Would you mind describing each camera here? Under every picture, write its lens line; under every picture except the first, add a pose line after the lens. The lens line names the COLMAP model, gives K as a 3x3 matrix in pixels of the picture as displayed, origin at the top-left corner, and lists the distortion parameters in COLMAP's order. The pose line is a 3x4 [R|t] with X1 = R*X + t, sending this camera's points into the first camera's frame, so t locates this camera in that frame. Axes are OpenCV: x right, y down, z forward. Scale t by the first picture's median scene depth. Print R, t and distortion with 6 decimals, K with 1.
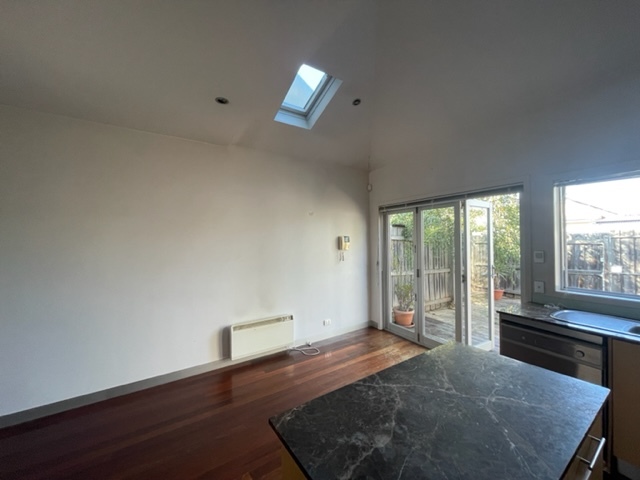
lens RADIAL K [[259.3, 0, 321.9], [0, 259.3, 233.8], [0, 0, 1]] dist [0.000970, 0.000558]
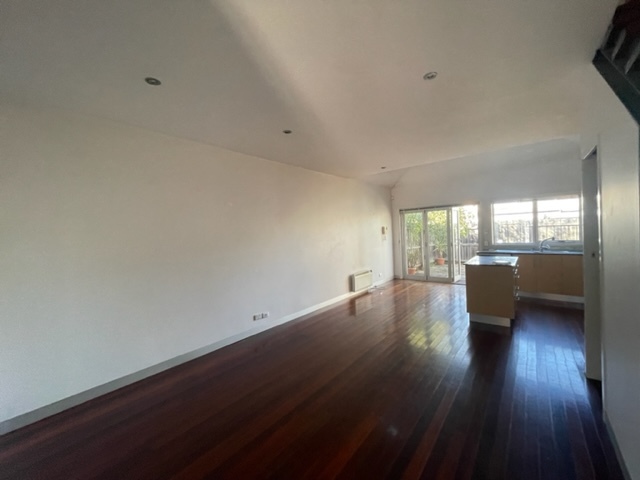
lens RADIAL K [[259.3, 0, 319.8], [0, 259.3, 242.6], [0, 0, 1]] dist [0.000970, 0.000558]
pose [[0.959813, -0.040125, 0.277757, -0.798457], [0.024506, 0.997929, 0.059481, 0.001318], [-0.279568, -0.050284, 0.958808, -0.538912]]
